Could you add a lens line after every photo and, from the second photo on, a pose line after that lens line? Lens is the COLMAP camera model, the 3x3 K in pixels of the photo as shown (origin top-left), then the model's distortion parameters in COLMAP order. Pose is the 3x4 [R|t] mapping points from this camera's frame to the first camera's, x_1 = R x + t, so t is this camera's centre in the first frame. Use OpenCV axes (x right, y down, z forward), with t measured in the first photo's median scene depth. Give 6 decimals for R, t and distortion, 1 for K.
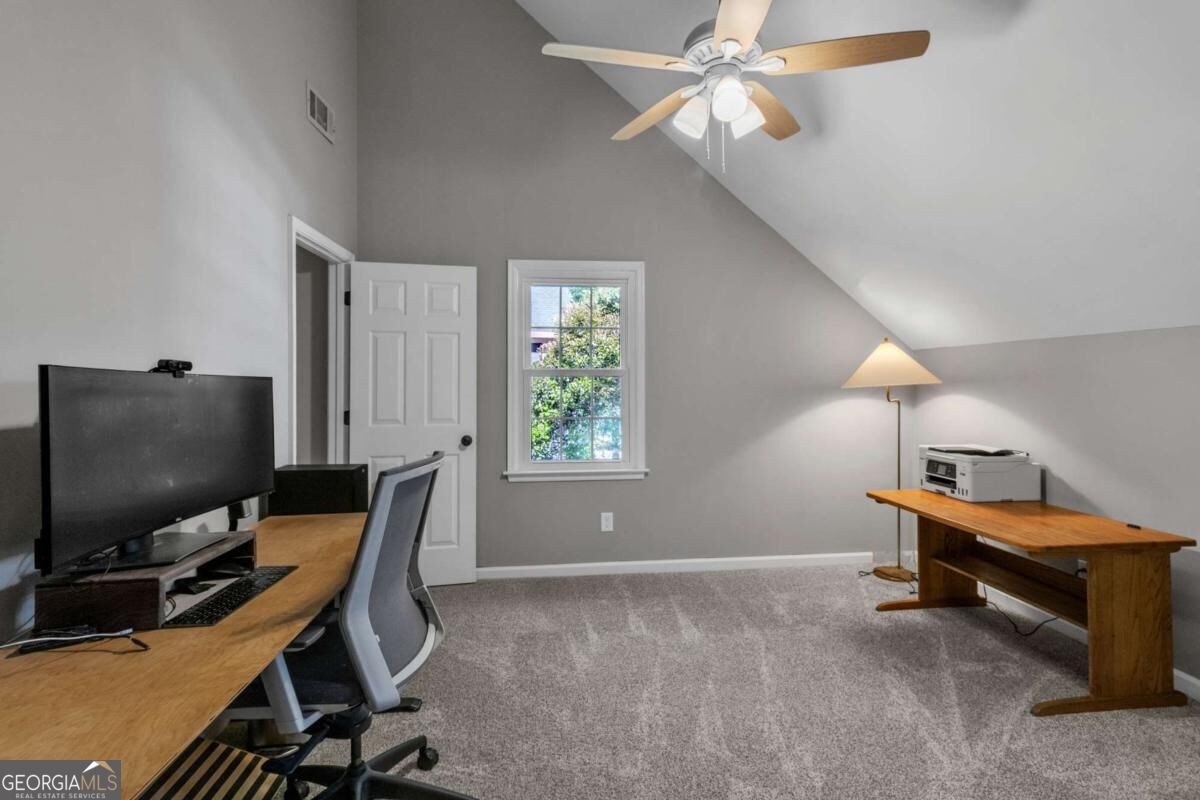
lens RADIAL K [[568.6, 0, 602.5], [0, 568.6, 393.8], [0, 0, 1]] dist [0.003829, 0.000593]
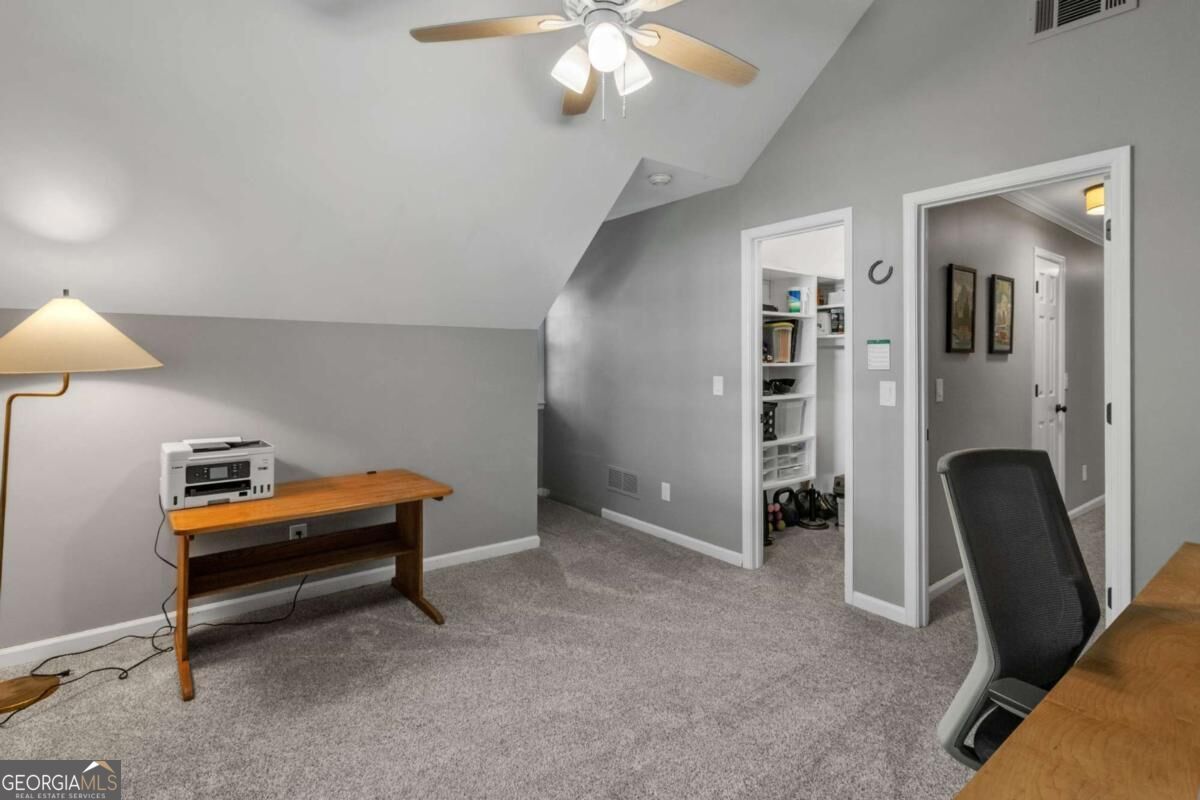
lens RADIAL K [[596.4, 0, 604.1], [0, 596.4, 357.7], [0, 0, 1]] dist [0.002712, 0.000205]
pose [[-0.552513, 0.001719, 0.833503, -0.408763], [0.009889, 0.999941, 0.004493, -0.026431], [-0.833446, 0.010725, -0.552497, 1.048434]]
